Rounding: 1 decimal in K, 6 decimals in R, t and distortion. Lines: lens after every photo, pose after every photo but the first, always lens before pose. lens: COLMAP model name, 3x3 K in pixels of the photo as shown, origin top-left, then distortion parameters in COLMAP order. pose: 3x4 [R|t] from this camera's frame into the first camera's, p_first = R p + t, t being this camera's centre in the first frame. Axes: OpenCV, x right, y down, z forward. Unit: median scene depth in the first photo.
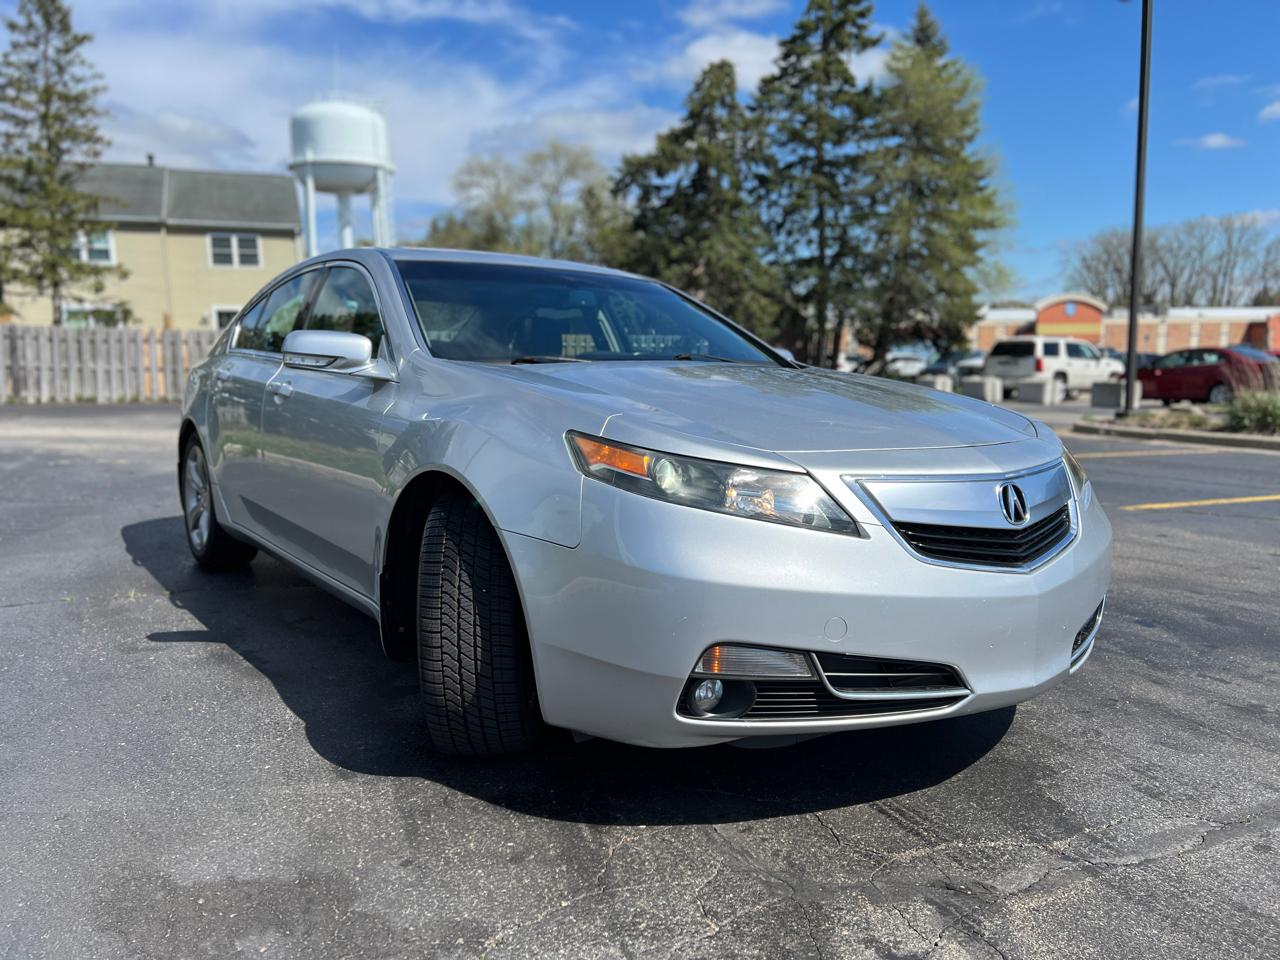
lens RADIAL K [[963.2, 0, 642.2], [0, 963.2, 491.6], [0, 0, 1]] dist [0.065351, -0.072528]
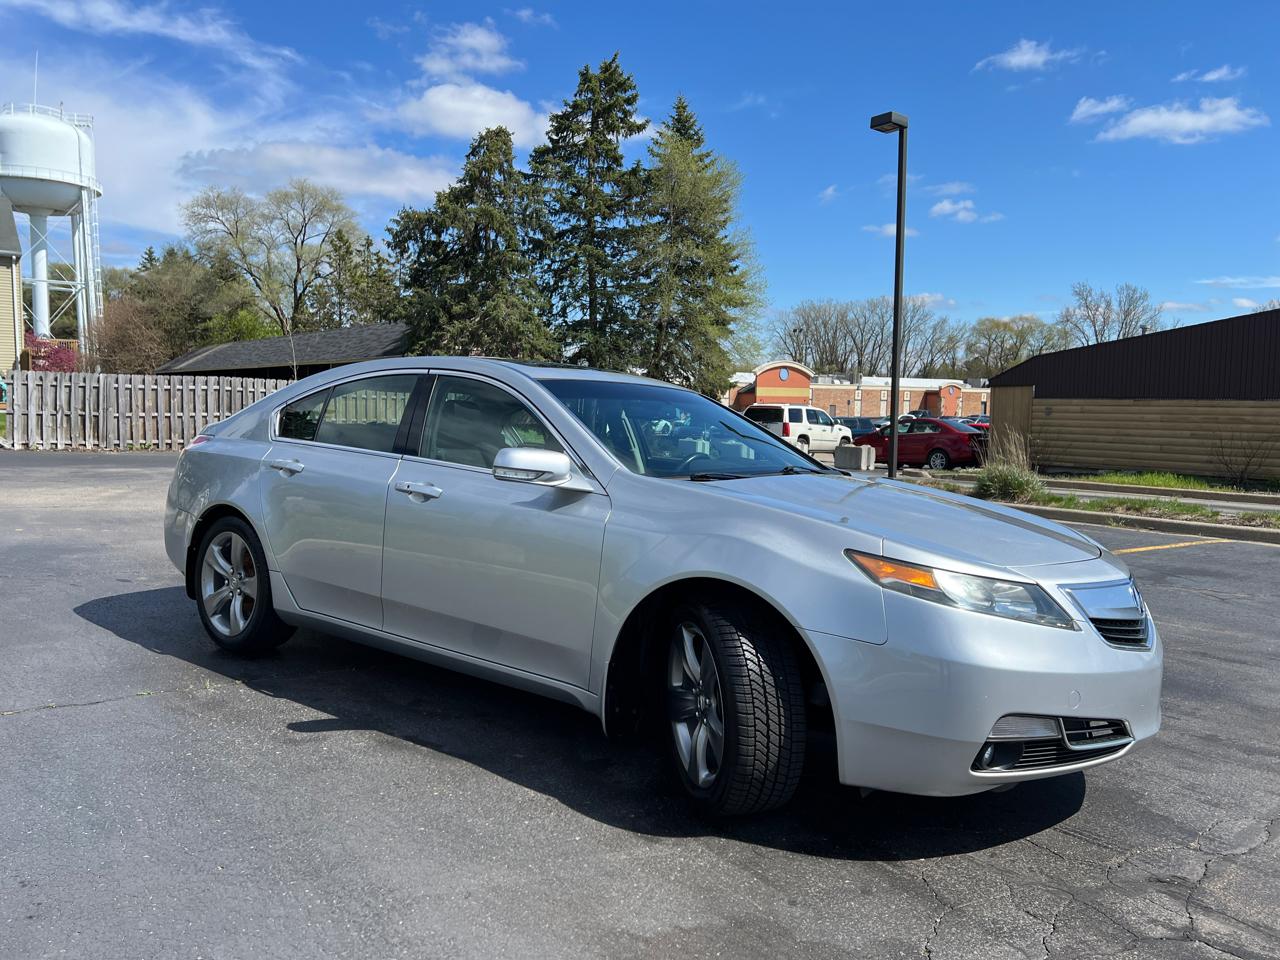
lens RADIAL K [[962.3, 0, 633.3], [0, 962.3, 483.9], [0, 0, 1]] dist [0.086349, -0.093094]
pose [[0.963655, 0.009517, 0.266980, -0.053040], [0.005729, 0.998399, -0.056270, -0.006120], [-0.267088, 0.055754, 0.962058, -0.012980]]
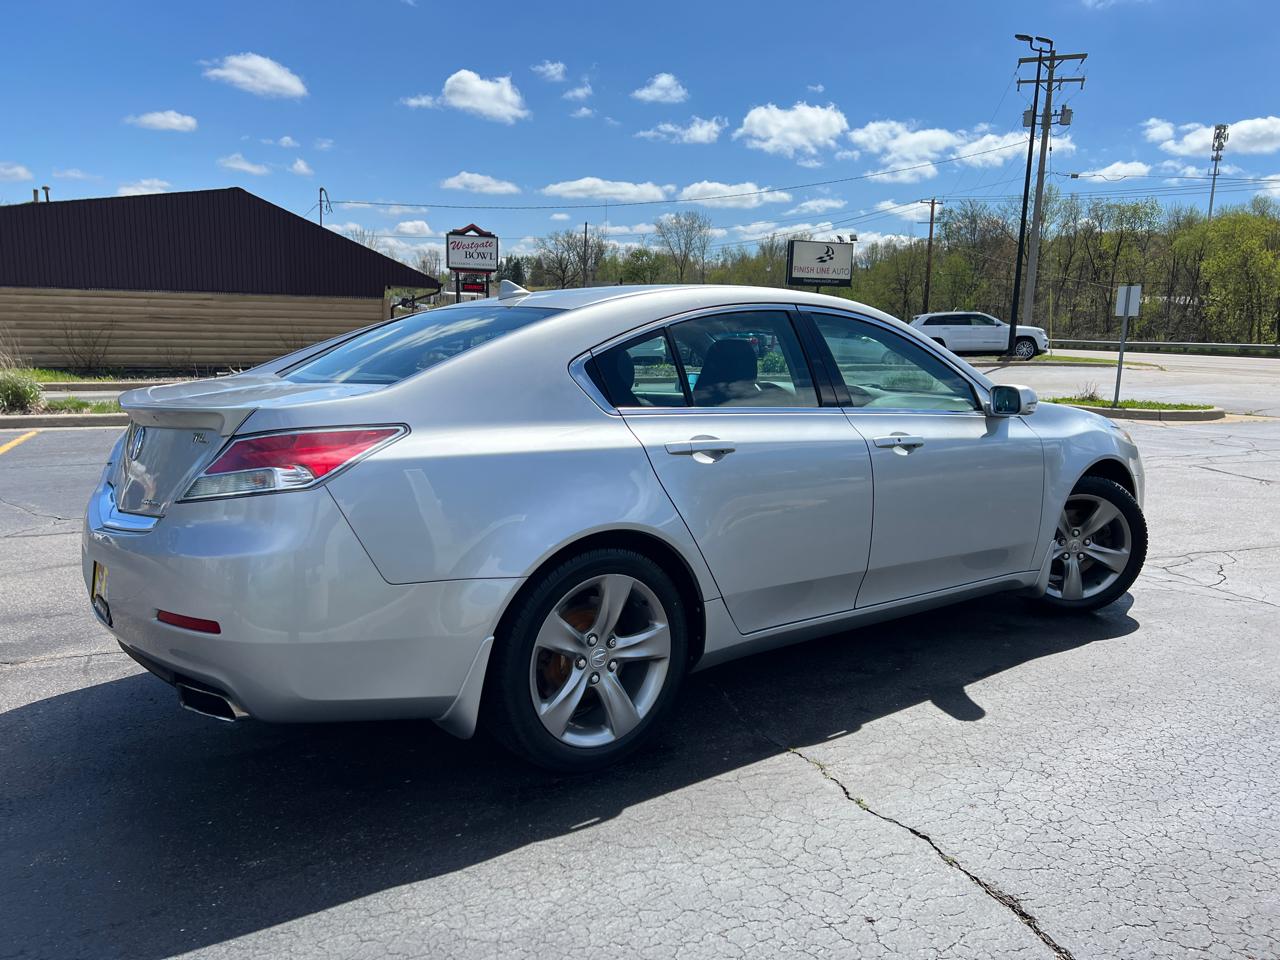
lens RADIAL K [[976.9, 0, 643.5], [0, 976.9, 456.5], [0, 0, 1]] dist [0.009991, -0.000887]
pose [[-0.052893, -0.131905, 0.989850, -0.169207], [0.114367, 0.983915, 0.137225, -0.032168], [-0.992030, 0.120464, -0.036956, 0.160664]]
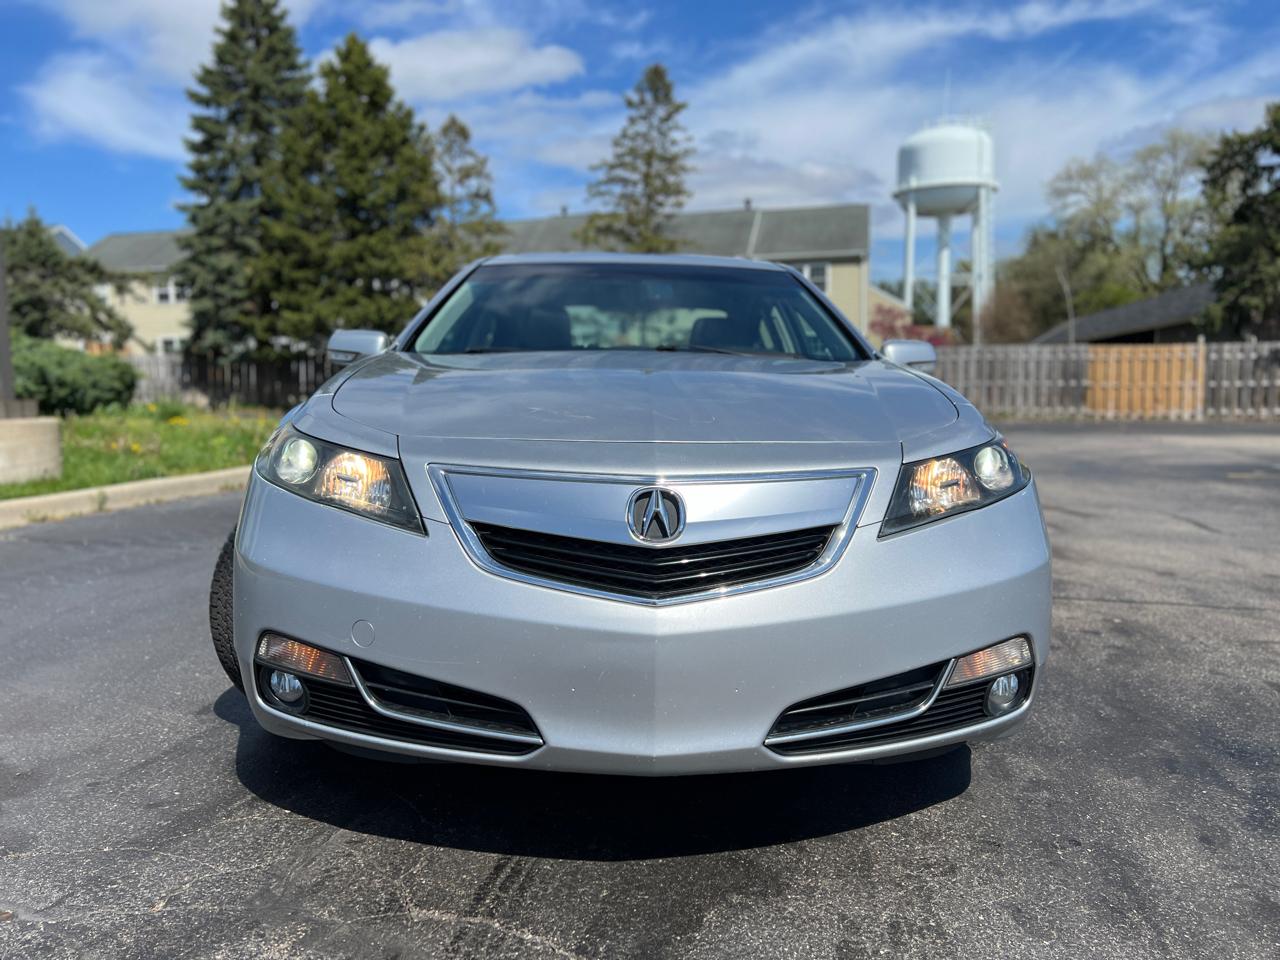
lens RADIAL K [[967.3, 0, 647.1], [0, 967.3, 476.6], [0, 0, 1]] dist [0.060290, -0.066065]
pose [[0.825867, 0.055498, -0.561127, 0.061675], [-0.076581, 0.996964, -0.014108, -0.000555], [0.558640, 0.054623, 0.827610, 0.026756]]
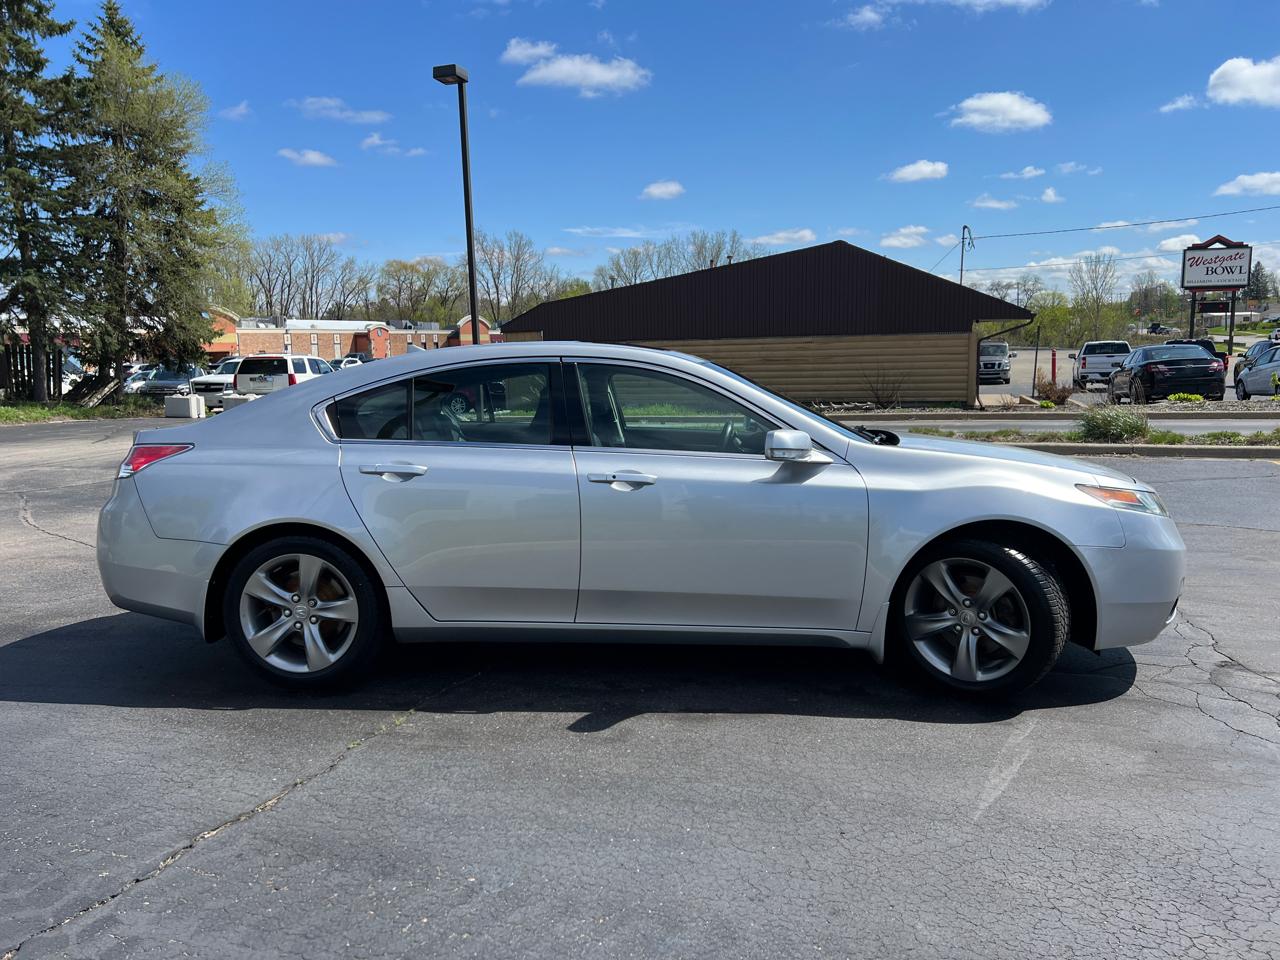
lens RADIAL K [[963.2, 0, 642.2], [0, 963.2, 491.6], [0, 0, 1]] dist [0.065351, -0.072528]
pose [[0.645466, -0.114364, 0.755179, -0.146568], [0.118237, 0.991769, 0.049134, -0.017499], [-0.754582, 0.057575, 0.653675, 0.033355]]
